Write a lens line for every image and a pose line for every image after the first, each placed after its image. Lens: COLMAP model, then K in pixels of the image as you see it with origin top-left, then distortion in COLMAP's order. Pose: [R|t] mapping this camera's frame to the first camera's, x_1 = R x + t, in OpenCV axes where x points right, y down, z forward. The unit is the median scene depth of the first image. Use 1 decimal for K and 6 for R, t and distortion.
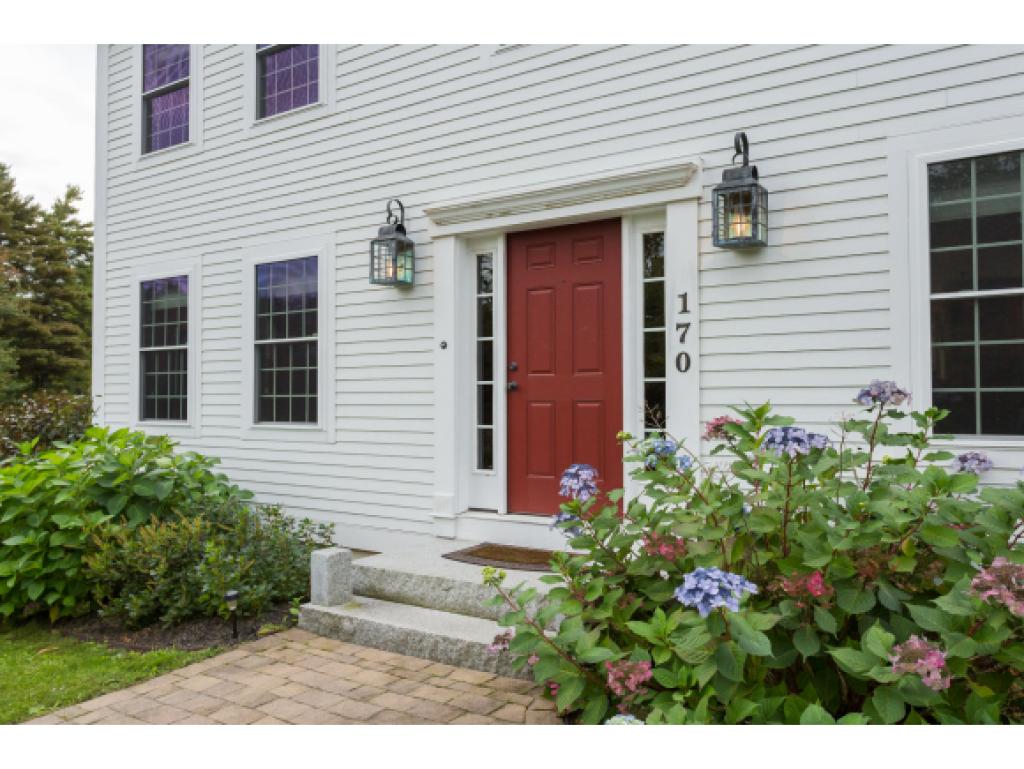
lens RADIAL K [[697.5, 0, 522.5], [0, 697.5, 383.9], [0, 0, 1]] dist [0.009689, 0.001436]
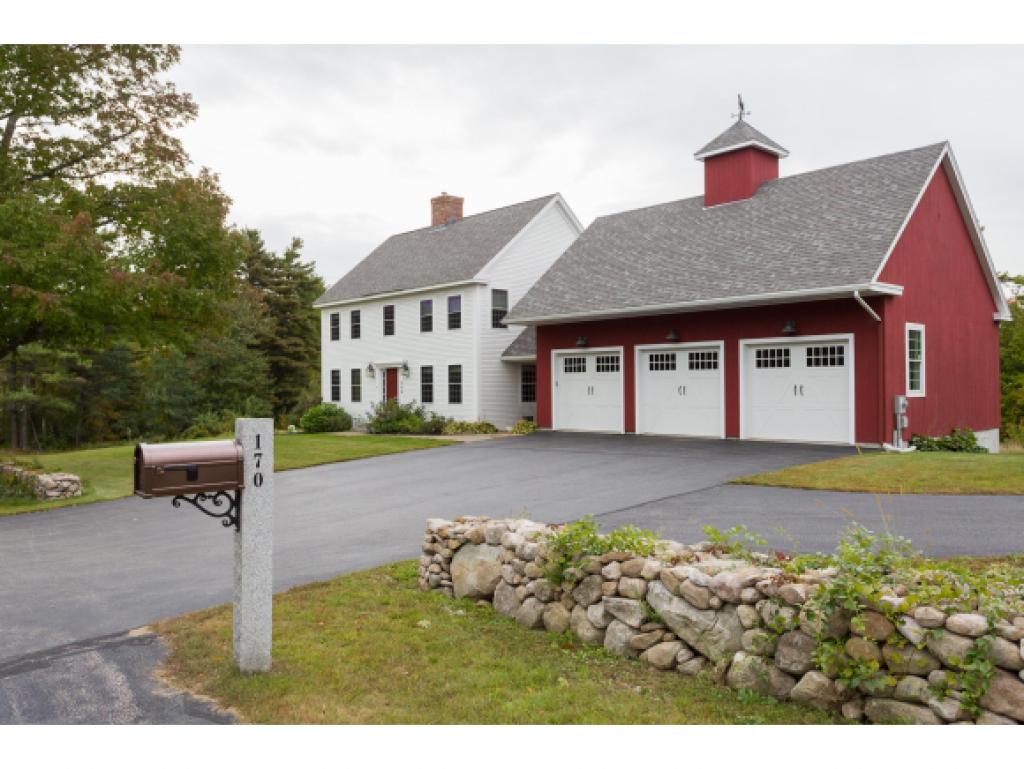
lens RADIAL K [[802.5, 0, 508.2], [0, 802.5, 390.2], [0, 0, 1]] dist [0.010088, 0.005435]
pose [[0.954742, 0.000298, -0.297436, 2.448996], [0.008377, 0.999576, 0.027890, -0.179127], [0.297318, -0.029119, 0.954334, -4.233944]]
